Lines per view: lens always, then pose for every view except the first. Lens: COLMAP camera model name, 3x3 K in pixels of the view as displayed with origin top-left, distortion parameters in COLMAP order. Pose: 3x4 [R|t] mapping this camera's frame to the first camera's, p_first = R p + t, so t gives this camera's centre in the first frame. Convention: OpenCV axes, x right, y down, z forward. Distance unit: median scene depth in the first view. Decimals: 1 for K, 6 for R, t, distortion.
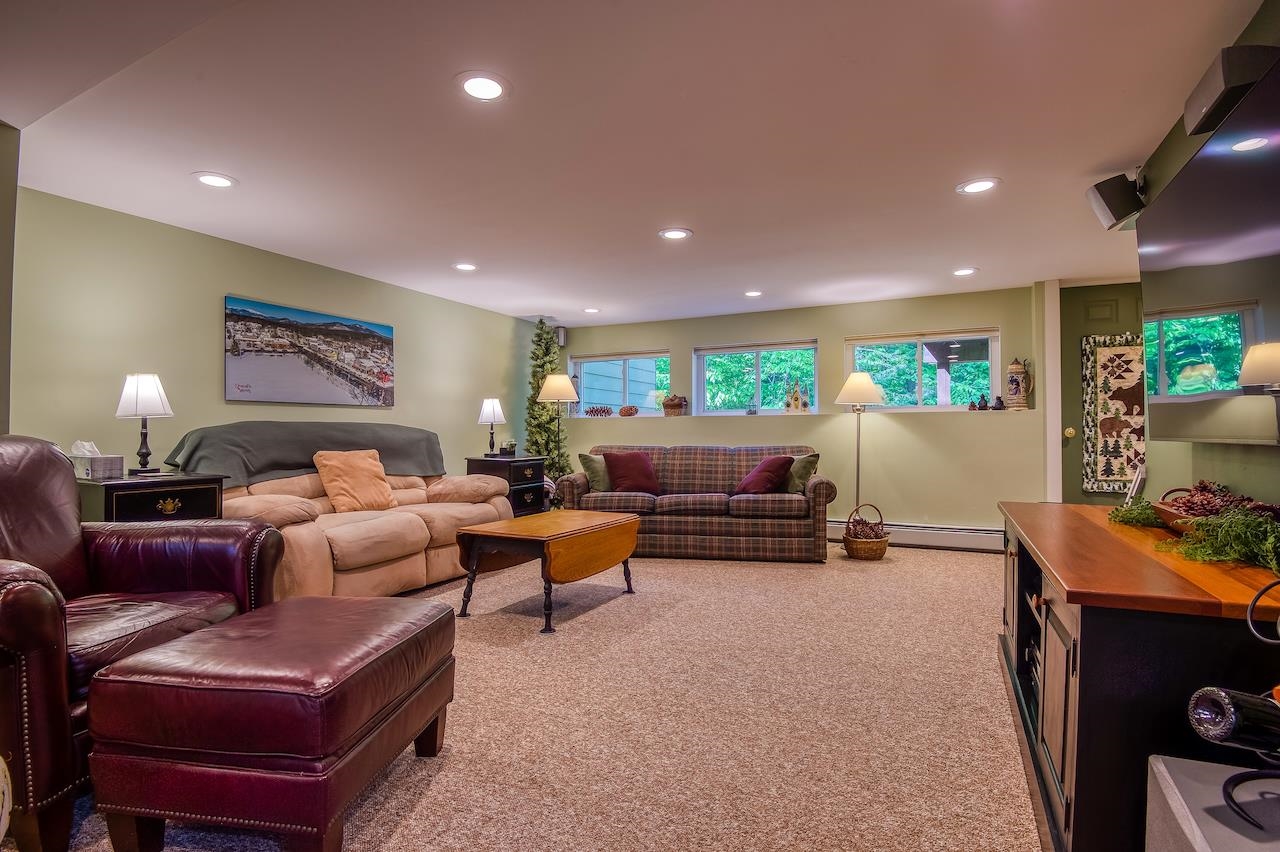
lens RADIAL K [[594.8, 0, 639.1], [0, 594.8, 418.5], [0, 0, 1]] dist [-0.024849, -0.000277]
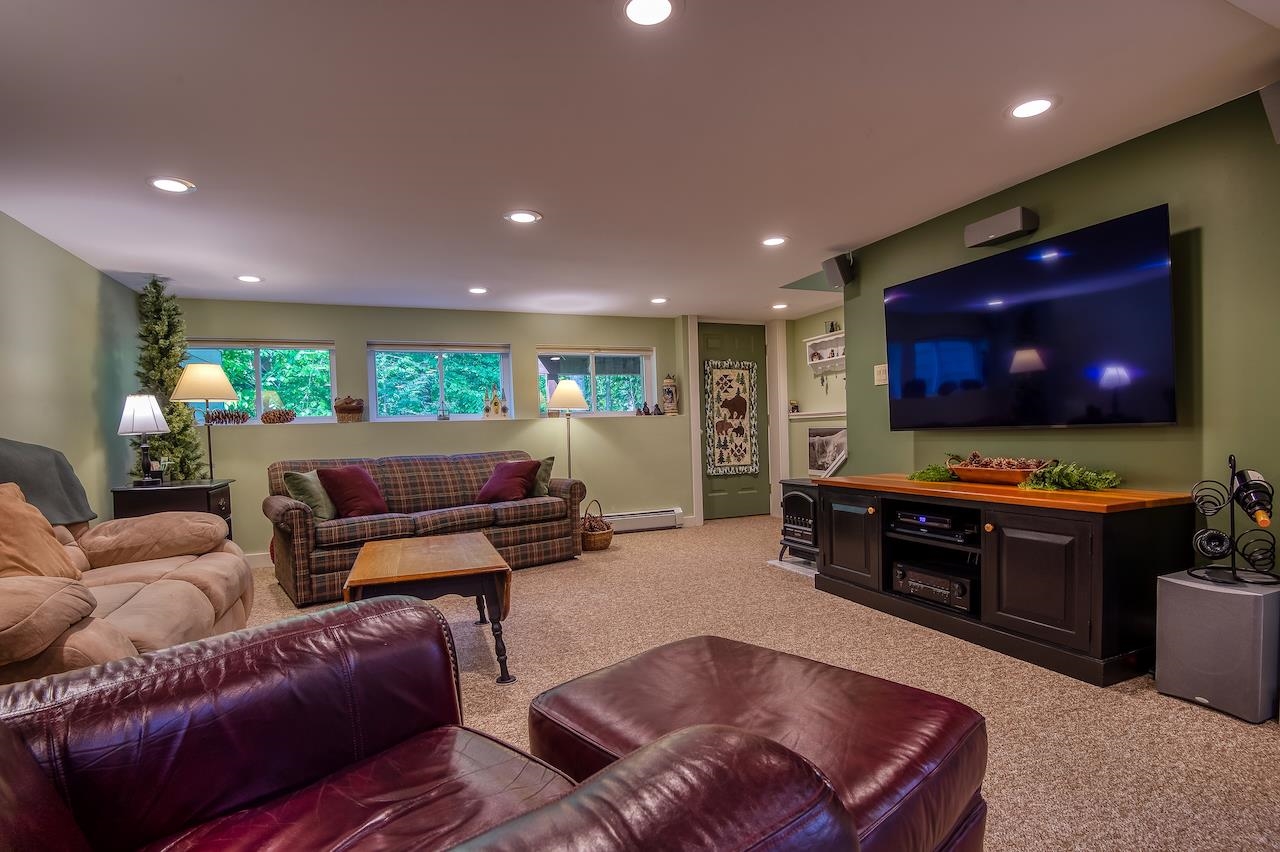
lens RADIAL K [[604.1, 0, 625.4], [0, 604.1, 442.8], [0, 0, 1]] dist [-0.022734, -0.000230]
pose [[0.680945, -0.029709, 0.731732, -0.393331], [0.012341, 0.999500, 0.029096, 0.006404], [-0.732231, -0.010783, 0.680971, 0.196697]]
